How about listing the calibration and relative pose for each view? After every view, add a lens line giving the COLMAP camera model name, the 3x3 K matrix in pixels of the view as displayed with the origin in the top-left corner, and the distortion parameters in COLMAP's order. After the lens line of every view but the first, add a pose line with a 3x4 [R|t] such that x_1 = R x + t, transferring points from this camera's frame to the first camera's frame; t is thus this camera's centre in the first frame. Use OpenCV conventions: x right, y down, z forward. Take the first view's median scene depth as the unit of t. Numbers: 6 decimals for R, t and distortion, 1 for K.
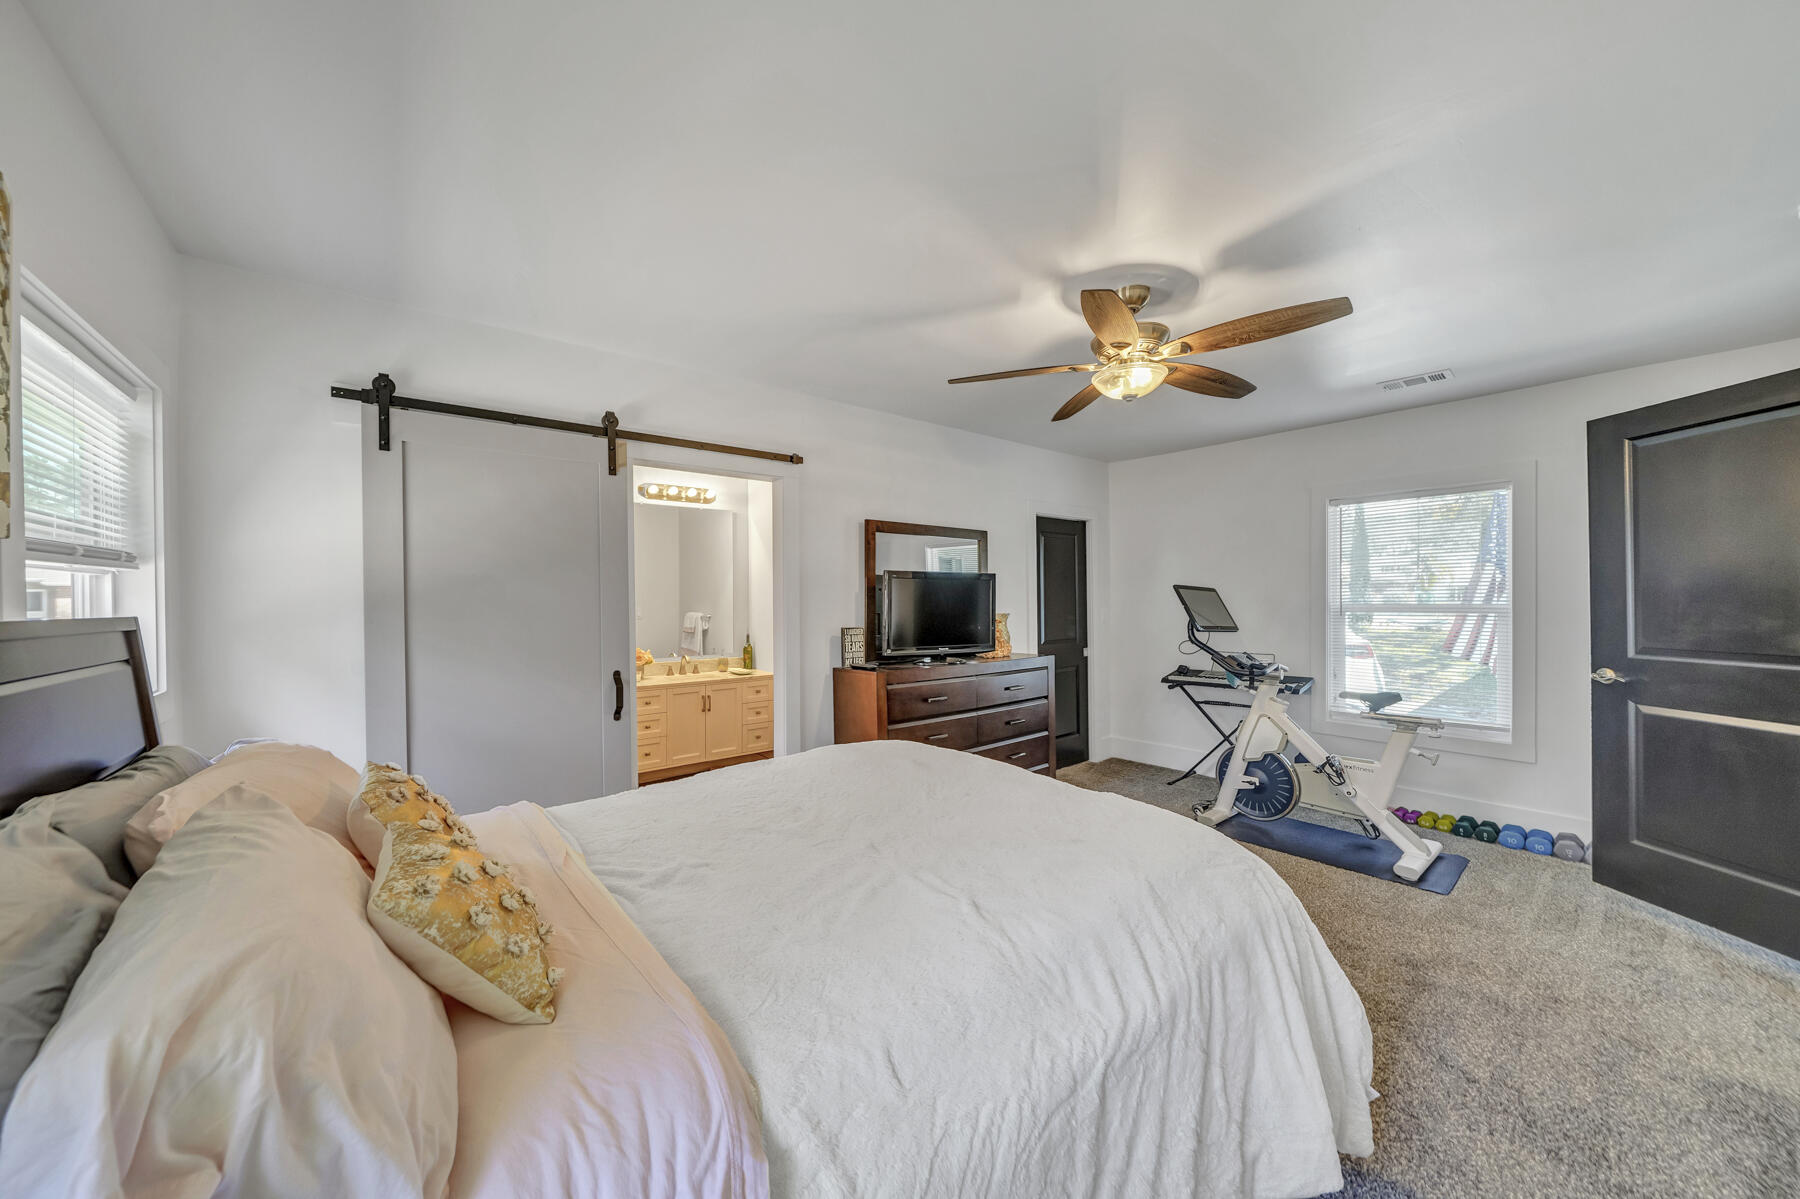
lens RADIAL K [[625.6, 0, 888.9], [0, 625.6, 602.5], [0, 0, 1]] dist [-0.000963, -0.000040]
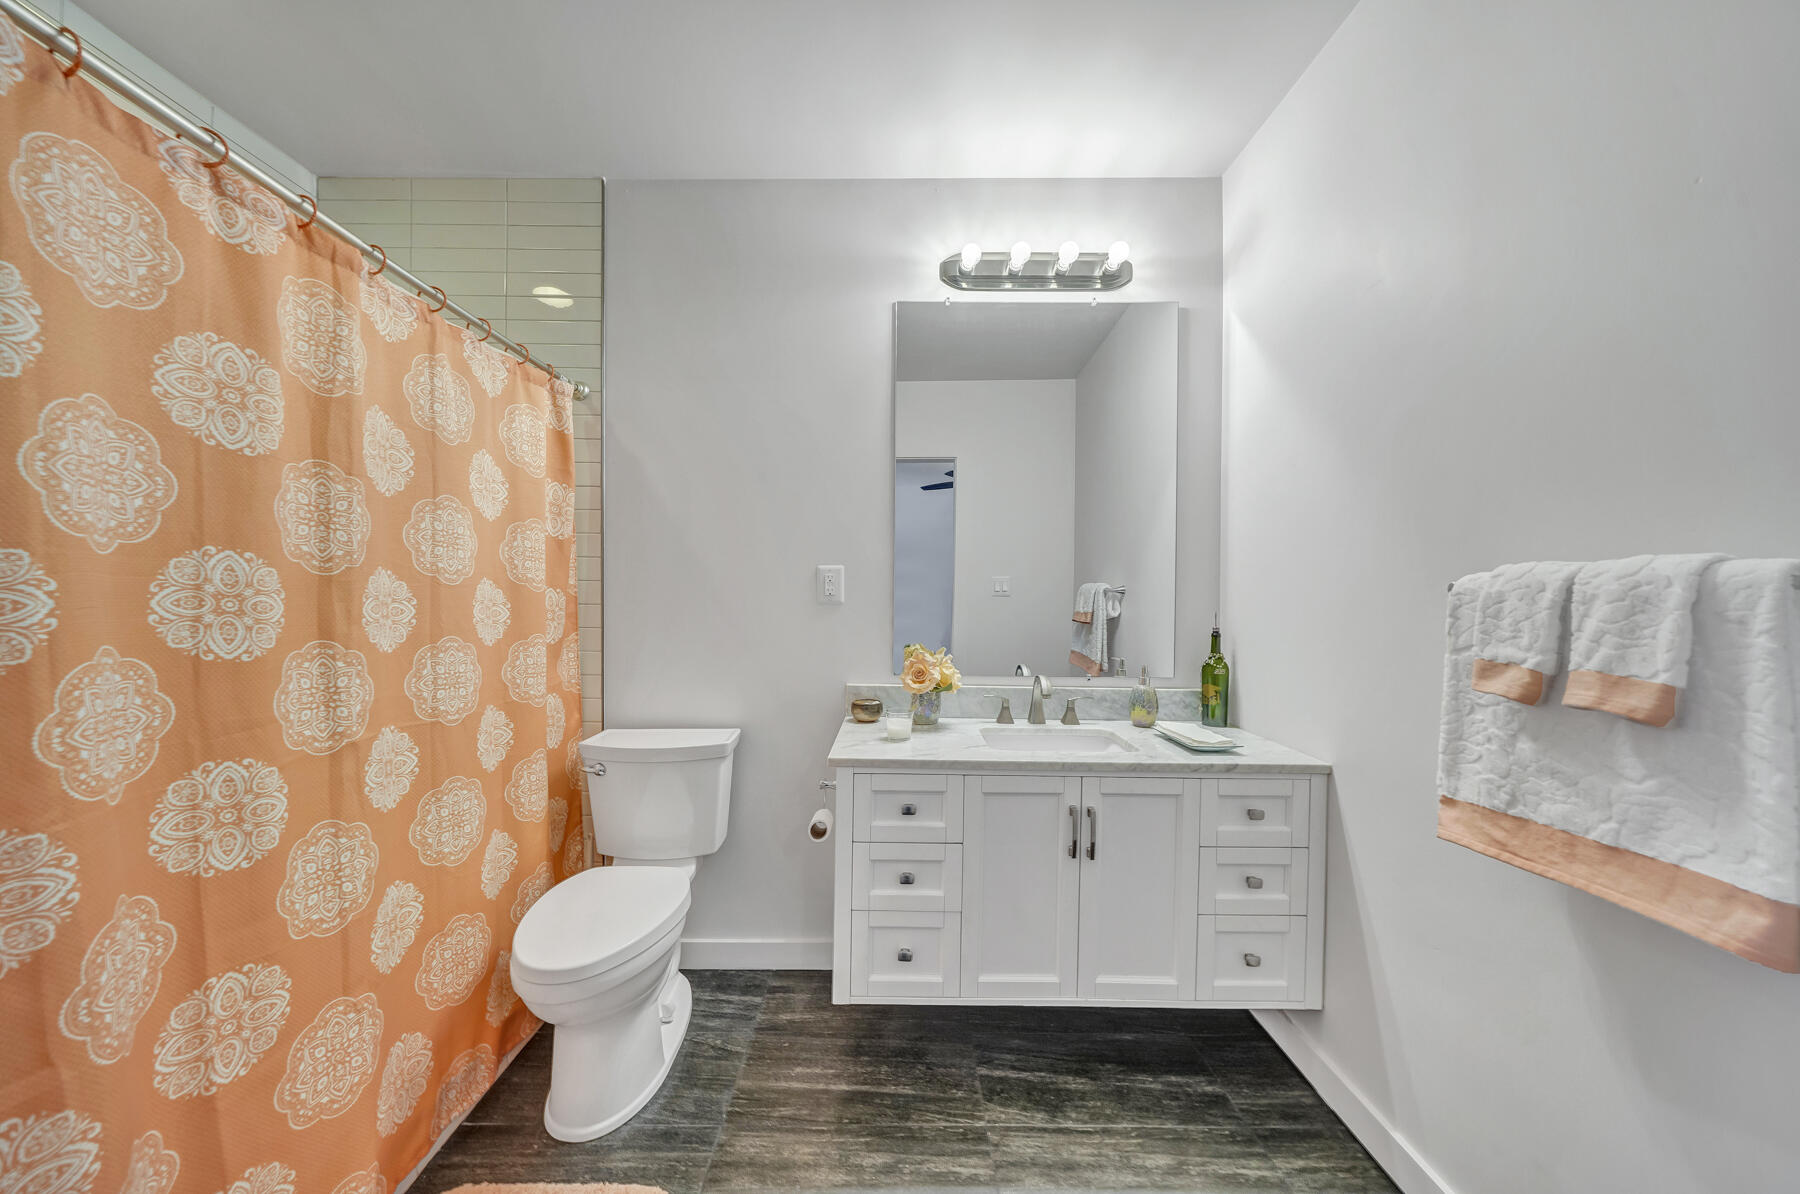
lens RADIAL K [[625.6, 0, 888.9], [0, 625.6, 600.0], [0, 0, 1]] dist [-0.000963, -0.000040]
pose [[0.781194, 0.021007, -0.623935, -0.154843], [-0.020576, 0.999757, 0.007897, 0.035710], [0.623950, 0.006669, 0.781436, 0.623196]]
